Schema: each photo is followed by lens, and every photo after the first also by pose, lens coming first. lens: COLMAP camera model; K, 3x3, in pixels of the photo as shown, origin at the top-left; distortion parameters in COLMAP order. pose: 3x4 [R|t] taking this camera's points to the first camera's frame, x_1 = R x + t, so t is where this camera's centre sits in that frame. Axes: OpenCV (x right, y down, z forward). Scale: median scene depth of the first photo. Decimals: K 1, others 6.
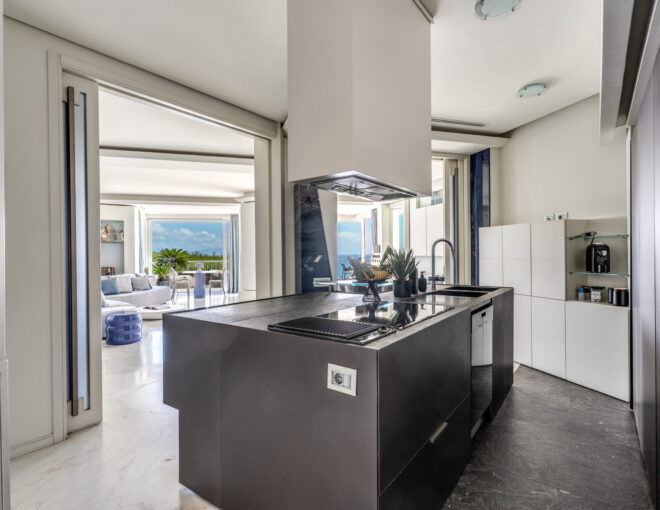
lens RADIAL K [[366.6, 0, 331.8], [0, 366.6, 256.5], [0, 0, 1]] dist [0.000804, 0.001233]
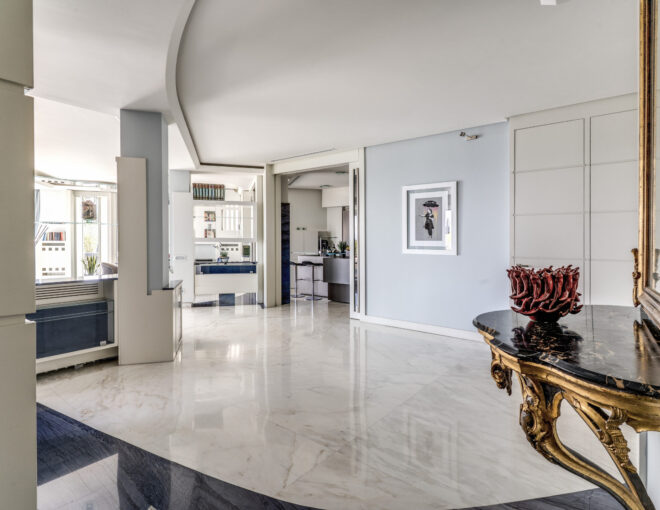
lens RADIAL K [[366.6, 0, 325.3], [0, 366.6, 245.0], [0, 0, 1]] dist [0.000804, 0.001233]
pose [[0.035353, 0.003329, 0.999369, -0.813317], [0.004192, 0.999985, -0.003480, 0.007114], [-0.999366, 0.004313, 0.035338, 0.309158]]
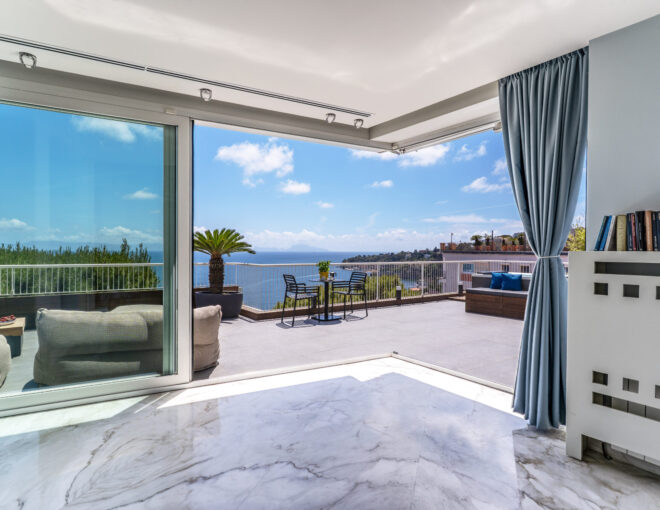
lens RADIAL K [[384.2, 0, 330.1], [0, 384.2, 261.0], [0, 0, 1]] dist [0.000221, 0.005084]
pose [[0.947347, 0.007337, 0.320125, -0.101686], [-0.012839, 0.999804, 0.015078, -0.006182], [-0.319952, -0.018394, 0.947255, 0.917689]]
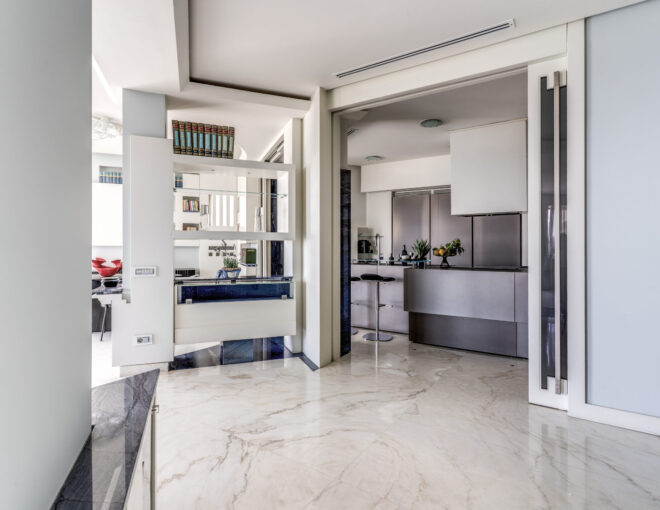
lens RADIAL K [[366.6, 0, 323.9], [0, 366.6, 245.6], [0, 0, 1]] dist [0.000804, 0.001233]
pose [[-0.046877, 0.015915, 0.998774, -0.461773], [0.006222, 0.999858, -0.015640, 0.010416], [-0.998881, 0.005481, -0.046969, 0.465410]]
